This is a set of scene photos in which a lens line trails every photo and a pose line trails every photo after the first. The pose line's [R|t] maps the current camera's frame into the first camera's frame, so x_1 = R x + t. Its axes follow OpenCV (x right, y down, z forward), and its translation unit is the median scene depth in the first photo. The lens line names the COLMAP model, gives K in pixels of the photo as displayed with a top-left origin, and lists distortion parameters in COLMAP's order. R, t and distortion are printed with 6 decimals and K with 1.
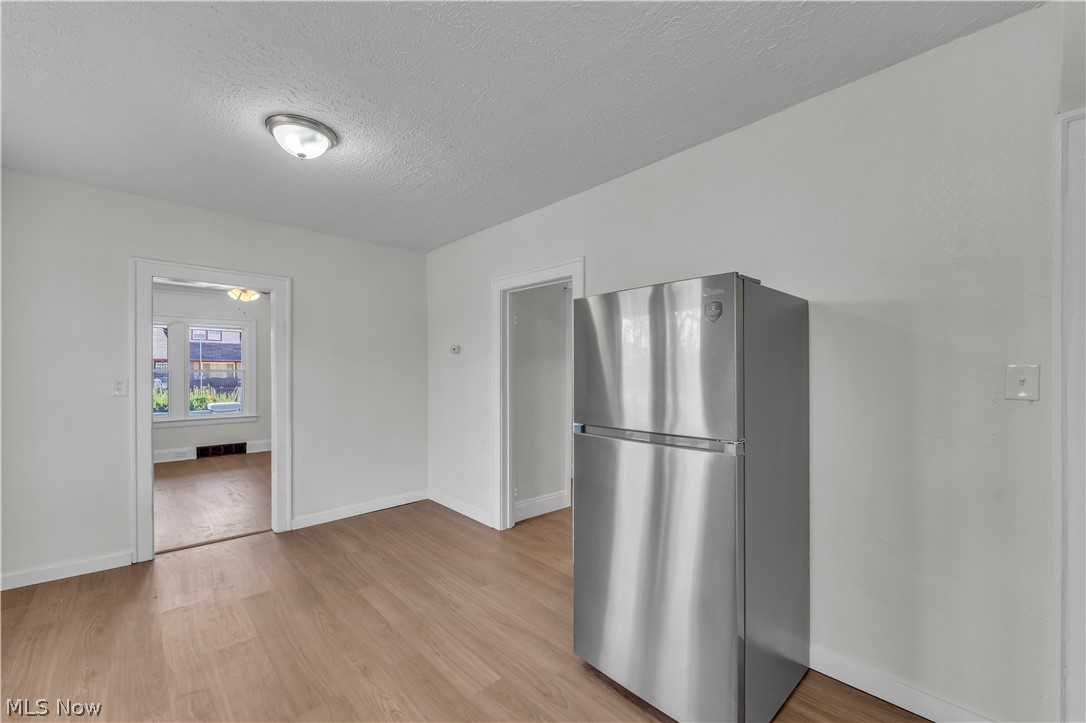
lens RADIAL K [[438.0, 0, 537.0], [0, 438.0, 368.9], [0, 0, 1]] dist [-0.001371, -0.000222]
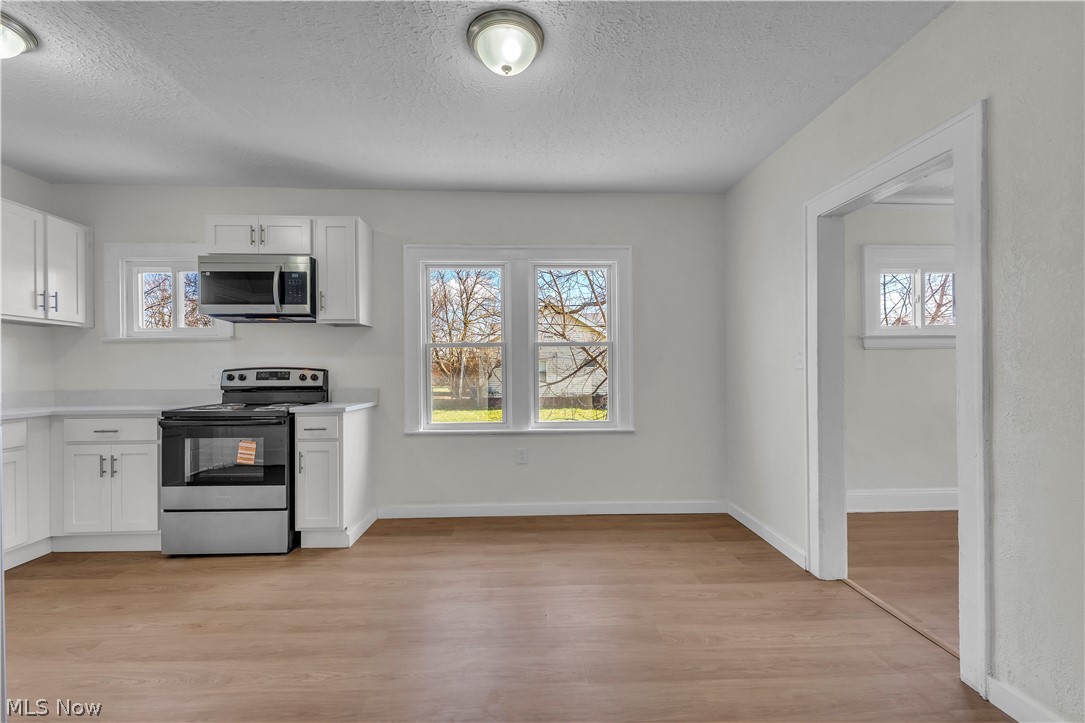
lens RADIAL K [[439.7, 0, 536.1], [0, 439.7, 368.7], [0, 0, 1]] dist [-0.001408, -0.000740]
pose [[-0.646043, 0.003089, -0.763295, 0.040826], [0.006193, 0.999980, -0.001195, 0.051685], [0.763276, -0.005499, -0.646049, 0.995250]]
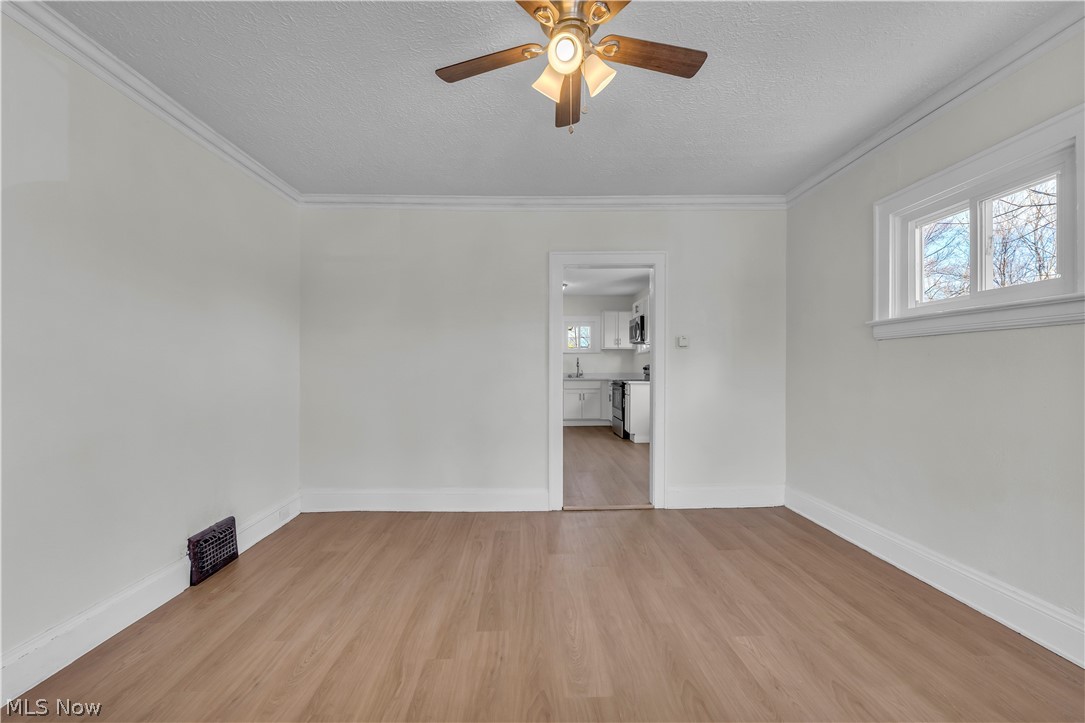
lens RADIAL K [[439.7, 0, 536.1], [0, 439.7, 368.7], [0, 0, 1]] dist [-0.001408, -0.000740]
pose [[-0.747956, -0.000271, 0.663748, -1.292565], [0.002608, 0.999991, 0.003348, 0.056122], [-0.663743, 0.004235, -0.747949, 1.889164]]
